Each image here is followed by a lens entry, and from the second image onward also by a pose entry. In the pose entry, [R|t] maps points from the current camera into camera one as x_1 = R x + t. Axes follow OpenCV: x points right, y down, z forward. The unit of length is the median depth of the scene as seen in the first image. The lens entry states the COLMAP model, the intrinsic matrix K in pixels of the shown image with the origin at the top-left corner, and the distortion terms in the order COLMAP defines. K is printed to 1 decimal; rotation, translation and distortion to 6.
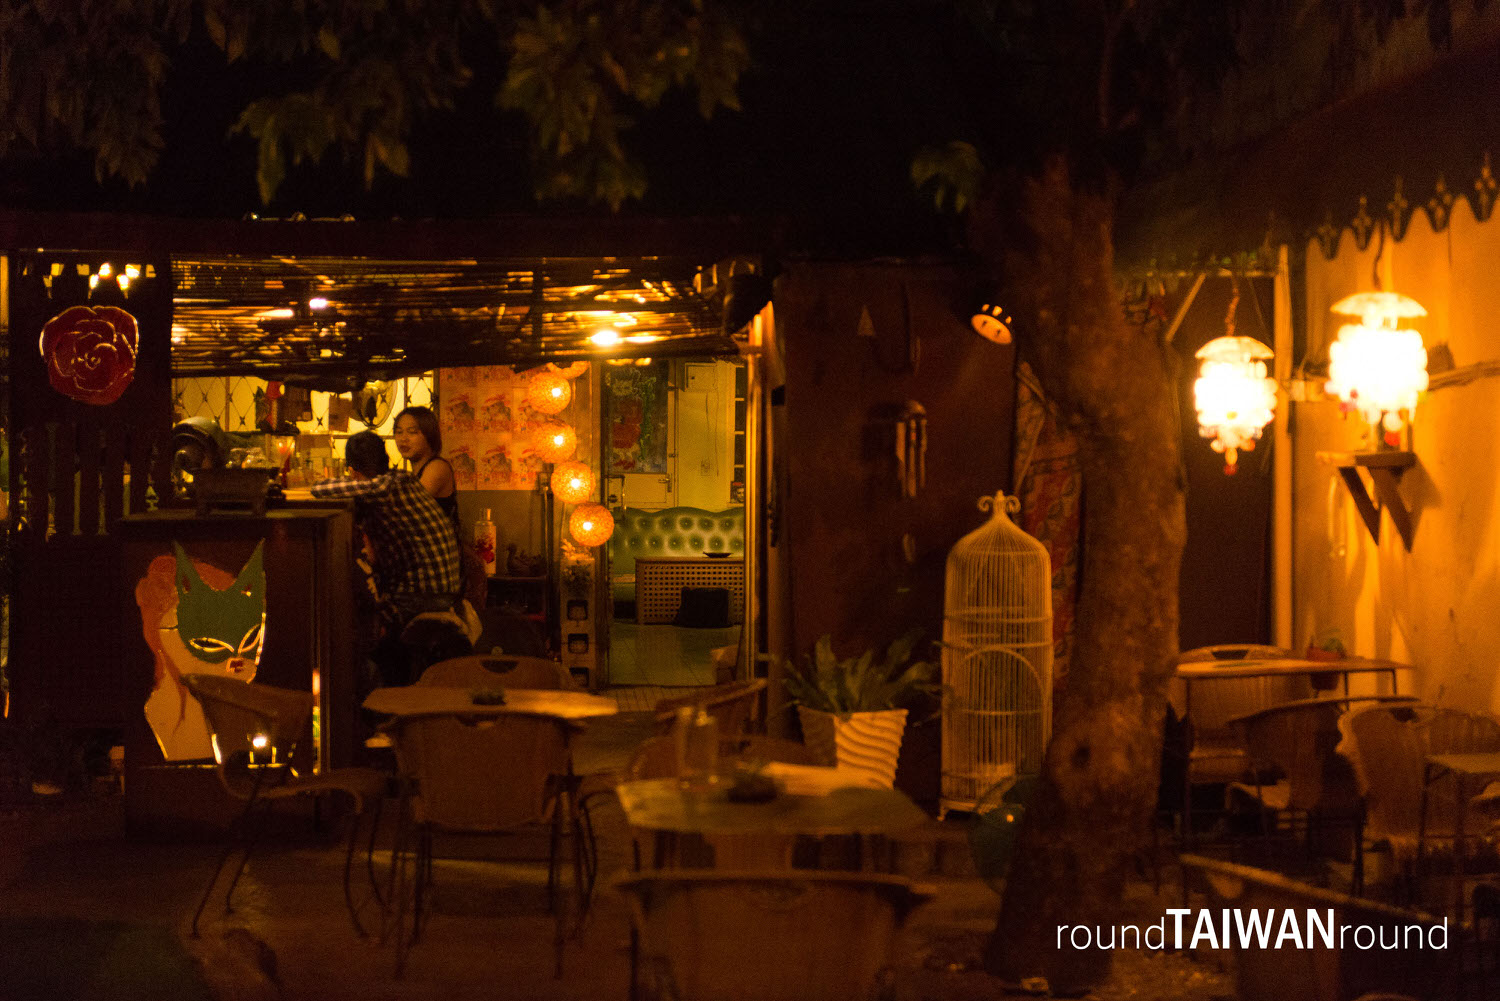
lens RADIAL K [[2772.0, 0, 746.6], [0, 2772.0, 488.3], [0, 0, 1]] dist [0.091579, 0.000000]
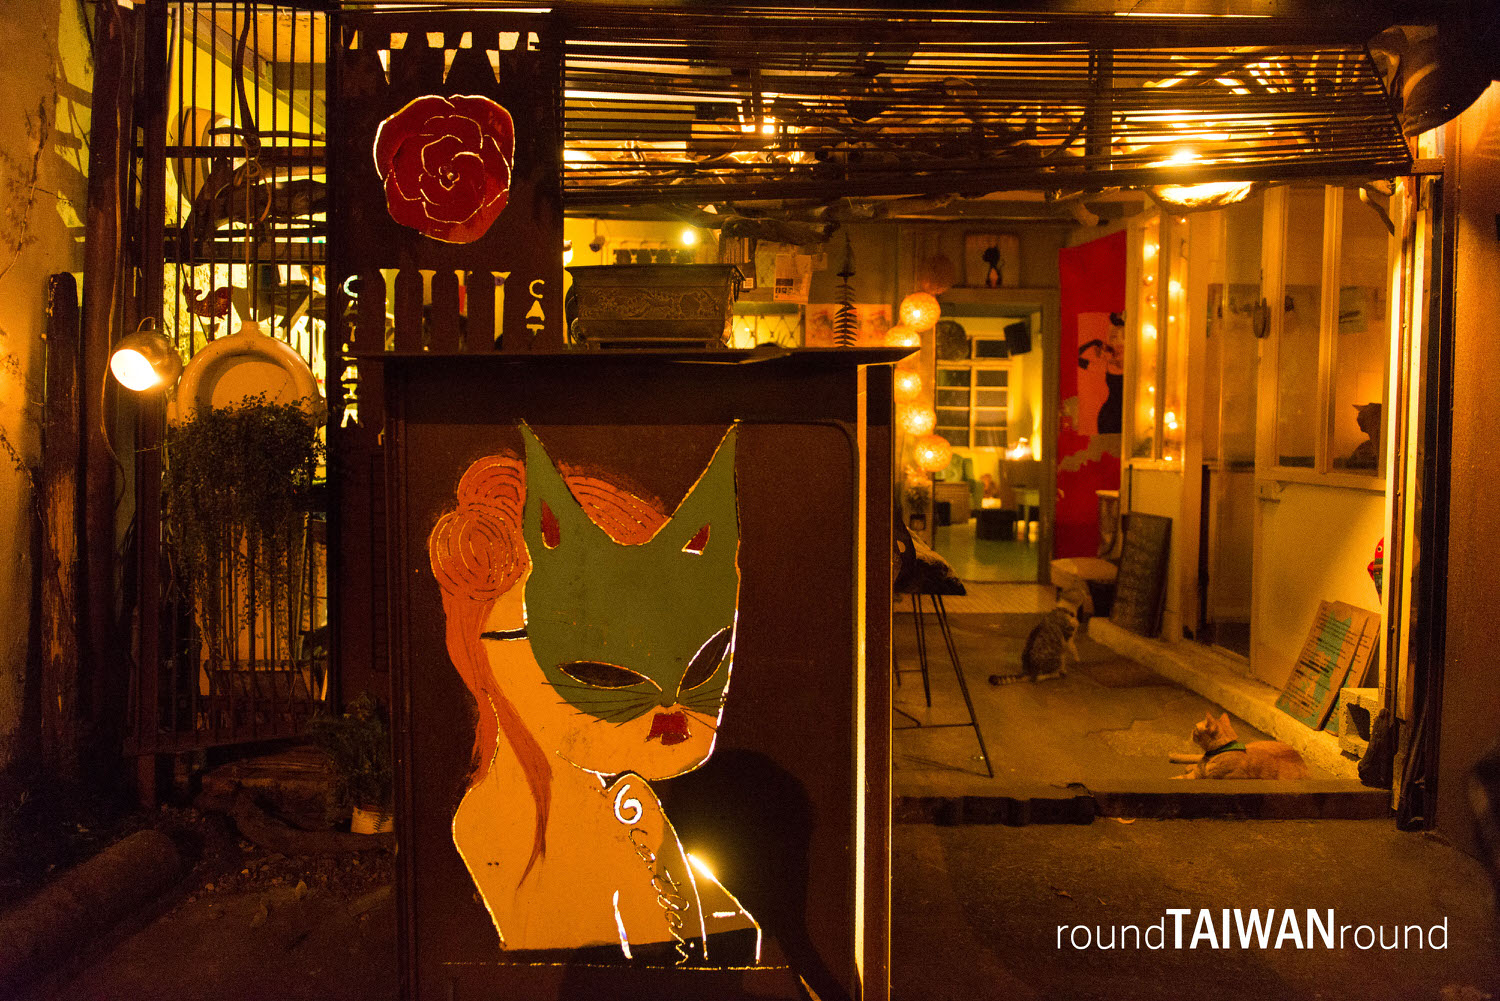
lens RADIAL K [[1016.7, 0, 745.0], [0, 1016.7, 479.9], [0, 0, 1]] dist [-0.038197, 0.010007]
pose [[0.996934, 0.010902, -0.077489, -0.104358], [-0.009123, 0.999687, 0.023279, 0.015314], [0.077718, -0.022500, 0.996721, 0.552541]]
